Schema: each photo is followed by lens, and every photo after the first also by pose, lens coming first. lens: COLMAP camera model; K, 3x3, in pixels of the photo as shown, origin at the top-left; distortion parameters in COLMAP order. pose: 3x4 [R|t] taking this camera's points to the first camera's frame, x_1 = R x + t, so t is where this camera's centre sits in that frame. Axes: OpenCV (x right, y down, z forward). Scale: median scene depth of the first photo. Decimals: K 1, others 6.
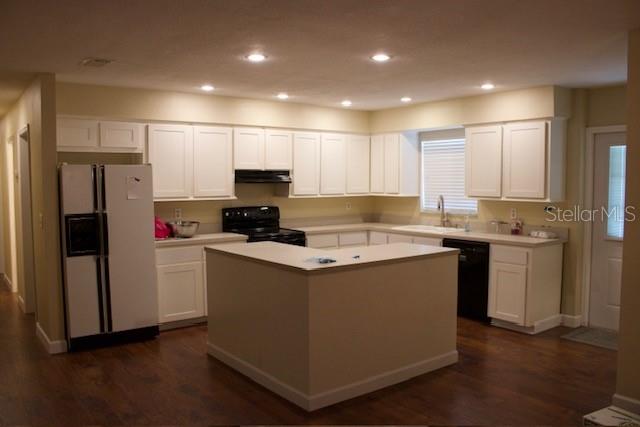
lens RADIAL K [[544.0, 0, 306.0], [0, 544.0, 221.5], [0, 0, 1]] dist [-0.090031, 0.051587]
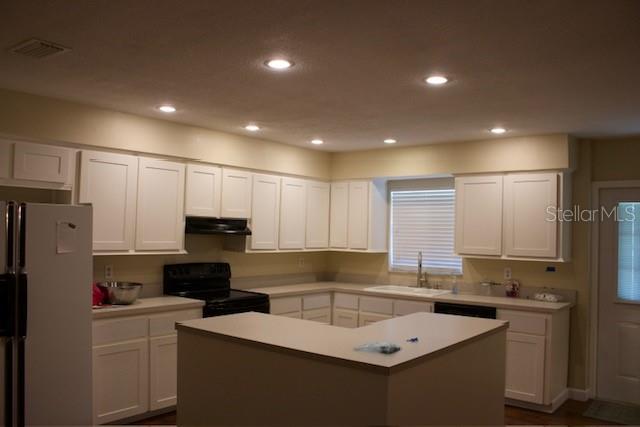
lens RADIAL K [[544.0, 0, 319.0], [0, 544.0, 219.6], [0, 0, 1]] dist [-0.090031, 0.051587]
pose [[0.967440, 0.028617, 0.251478, -0.159608], [-0.003906, 0.995157, -0.098217, -0.016157], [-0.253070, 0.094037, 0.962867, 0.220317]]
